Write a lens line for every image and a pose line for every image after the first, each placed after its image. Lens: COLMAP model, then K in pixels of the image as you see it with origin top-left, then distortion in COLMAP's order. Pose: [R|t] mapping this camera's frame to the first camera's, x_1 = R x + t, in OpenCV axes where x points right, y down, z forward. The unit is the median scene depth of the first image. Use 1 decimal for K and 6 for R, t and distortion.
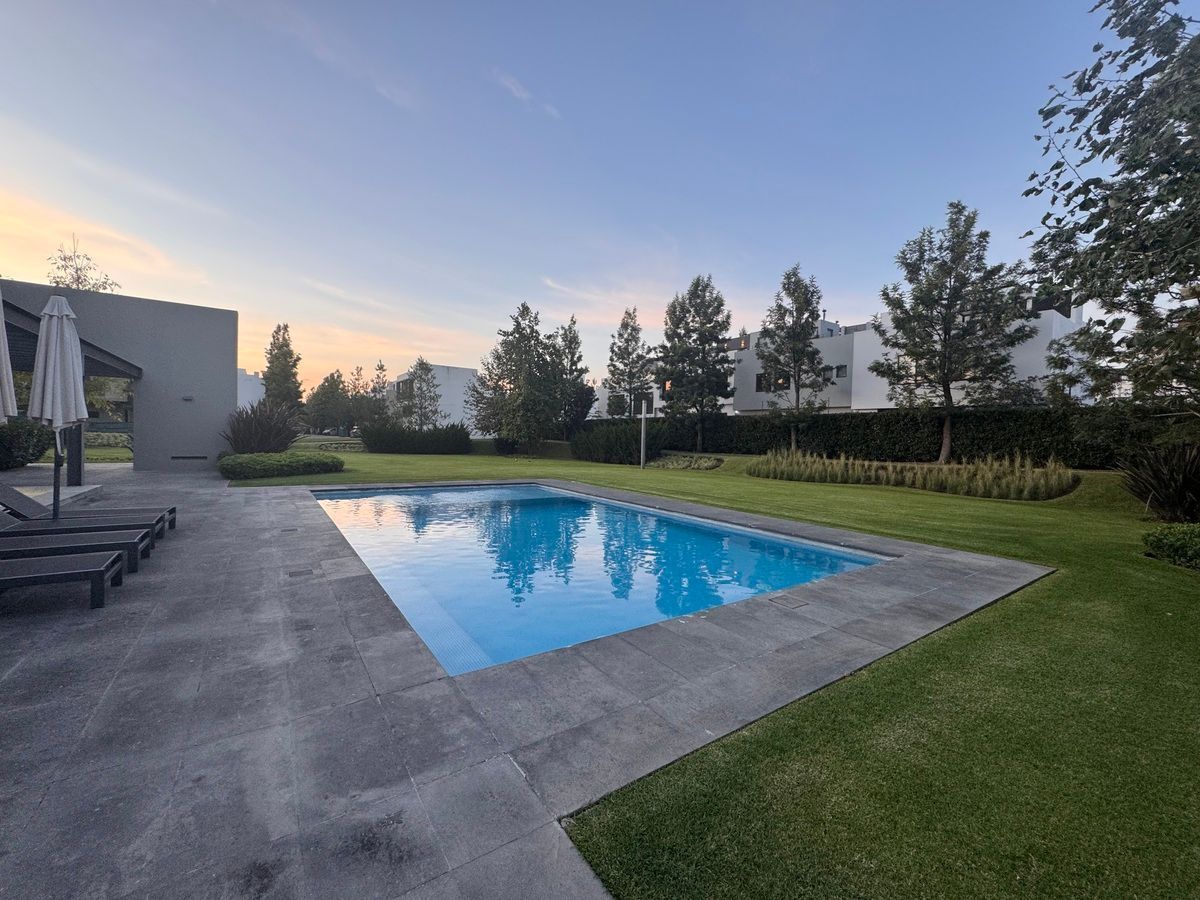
lens RADIAL K [[482.9, 0, 601.8], [0, 482.9, 445.6], [0, 0, 1]] dist [0.001874, 0.000267]
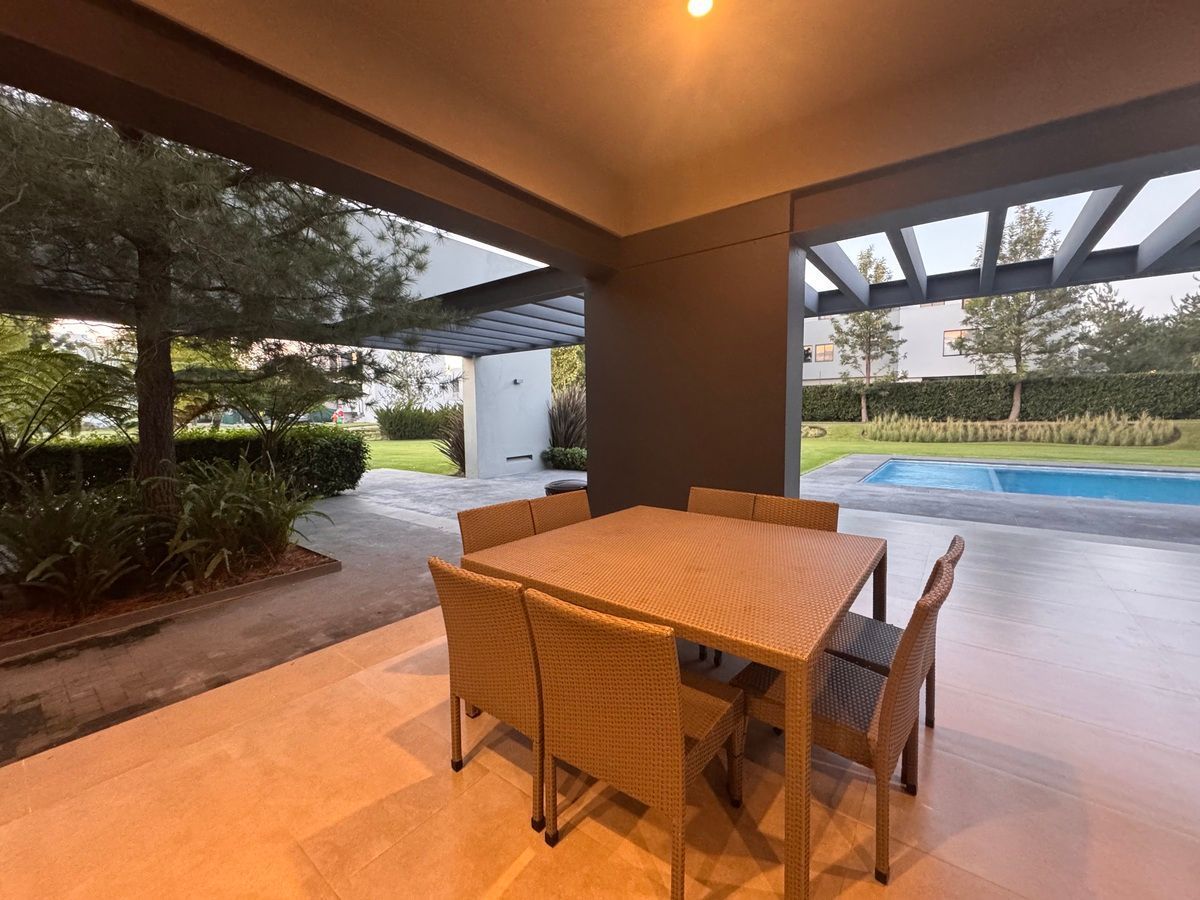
lens RADIAL K [[480.3, 0, 598.7], [0, 480.3, 449.2], [0, 0, 1]] dist [-0.003864, 0.000117]
pose [[0.953450, -0.063660, 0.294755, -0.654668], [0.043570, 0.996288, 0.074238, -0.028256], [-0.298387, -0.057939, 0.952685, 0.149105]]
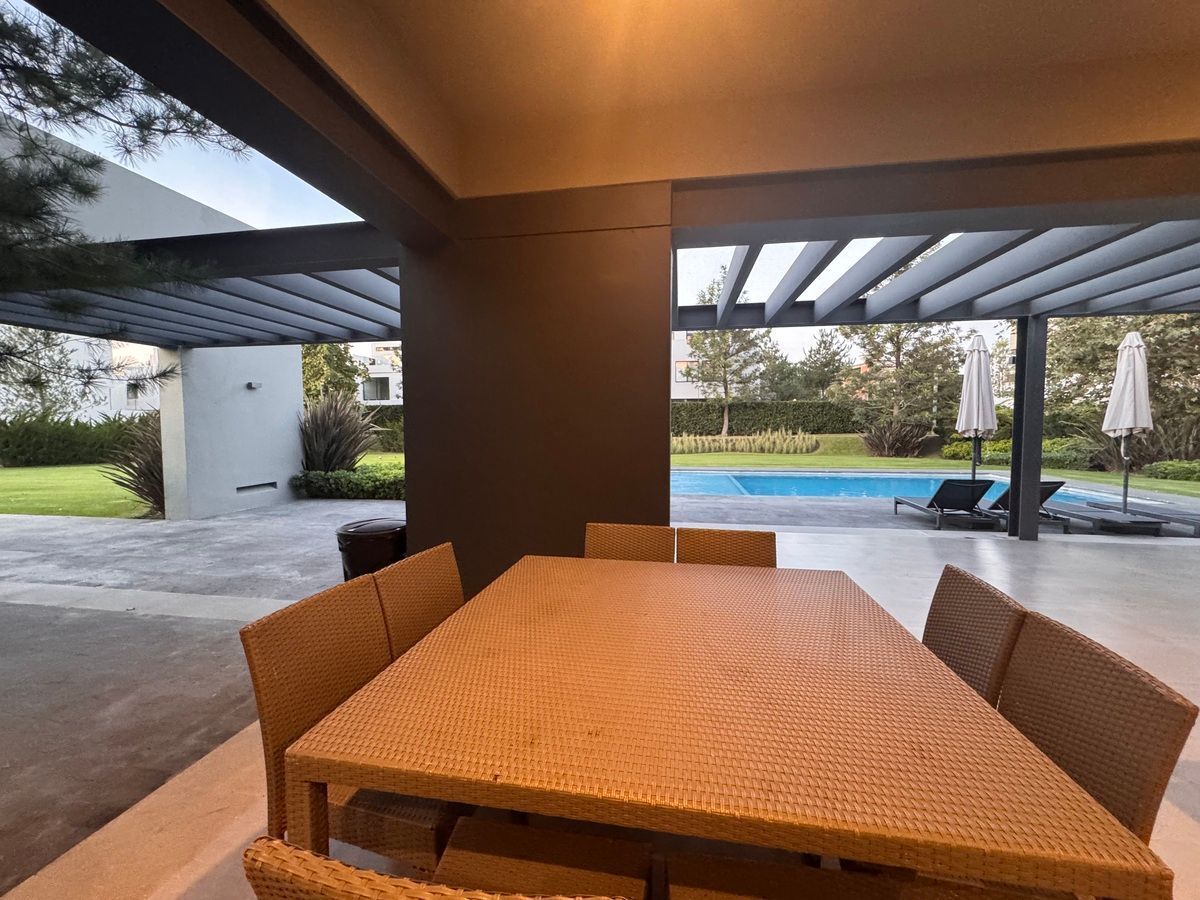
lens RADIAL K [[480.3, 0, 598.7], [0, 480.3, 449.2], [0, 0, 1]] dist [-0.003864, 0.000117]
pose [[0.703229, -0.068209, 0.707684, -0.662680], [0.034810, 0.997497, 0.061551, -0.028958], [-0.710110, -0.018650, 0.703843, 0.199257]]
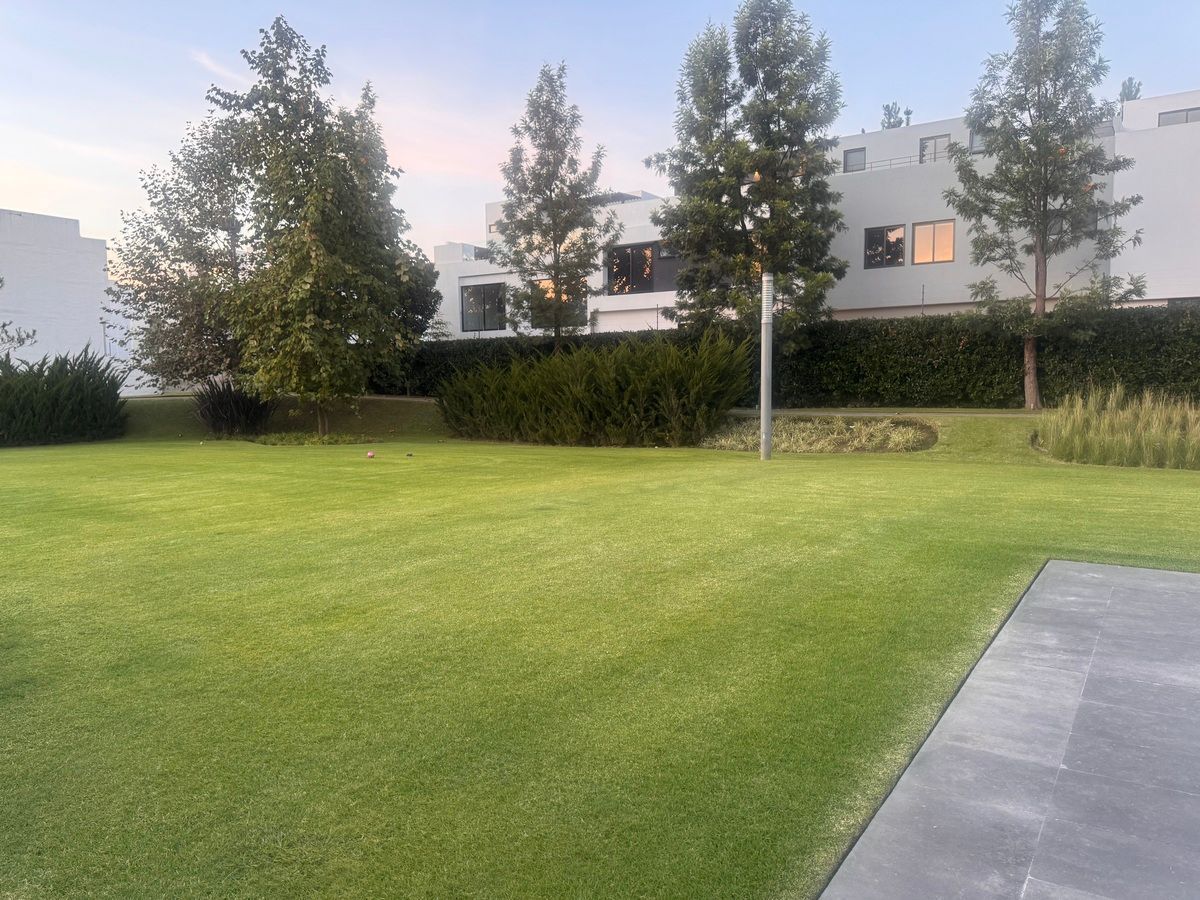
lens RADIAL K [[846.3, 0, 600.0], [0, 846.3, 450.0], [0, 0, 1]] dist [0.061352, -0.083485]
pose [[0.933273, -0.061794, 0.353812, -0.318579], [0.038865, 0.996679, 0.071555, -0.012809], [-0.357058, -0.053030, 0.932576, 0.507412]]
